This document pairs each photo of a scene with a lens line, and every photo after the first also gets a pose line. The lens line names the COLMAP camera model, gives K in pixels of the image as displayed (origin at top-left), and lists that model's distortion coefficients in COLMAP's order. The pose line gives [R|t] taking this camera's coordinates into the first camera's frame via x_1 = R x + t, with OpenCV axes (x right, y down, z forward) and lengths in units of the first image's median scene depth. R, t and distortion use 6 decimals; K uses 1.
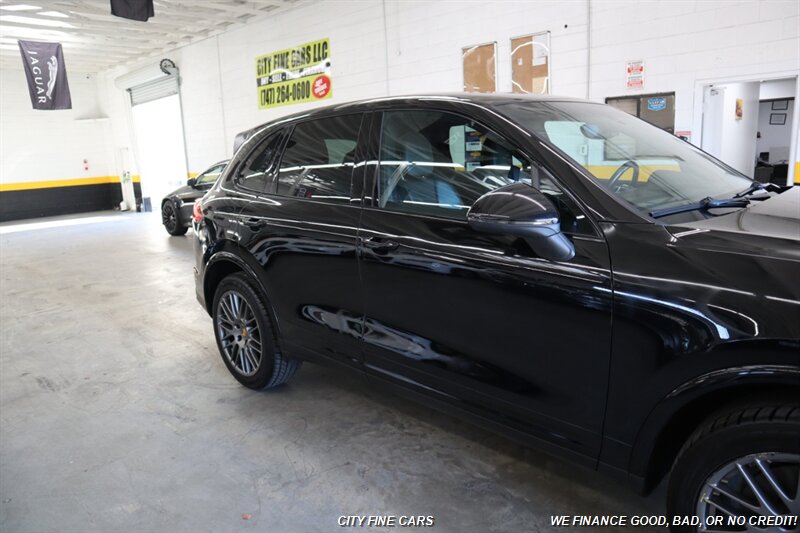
lens RADIAL K [[552.9, 0, 399.8], [0, 552.9, 263.8], [0, 0, 1]] dist [-0.114396, 0.068496]
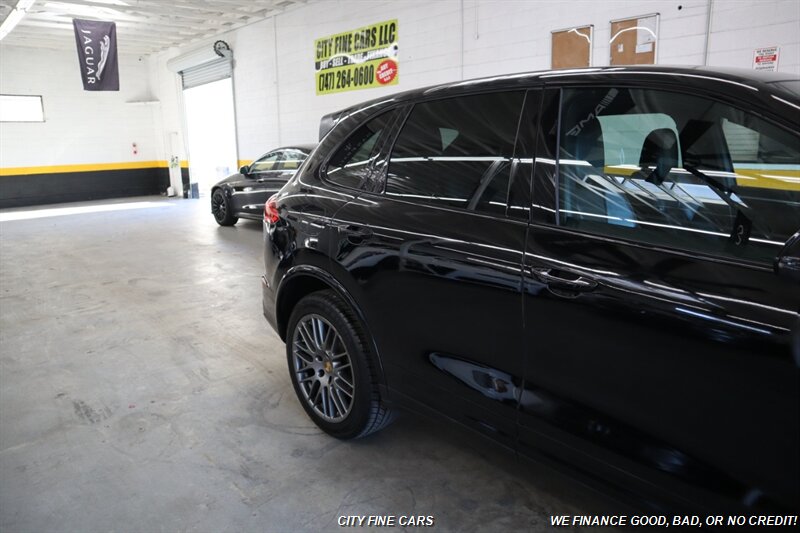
lens RADIAL K [[552.9, 0, 401.1], [0, 552.9, 265.7], [0, 0, 1]] dist [-0.114396, 0.068496]
pose [[0.996998, 0.043494, -0.064057, -0.083395], [-0.042464, 0.998947, 0.017349, -0.024539], [0.064744, -0.014577, 0.997795, 0.132455]]
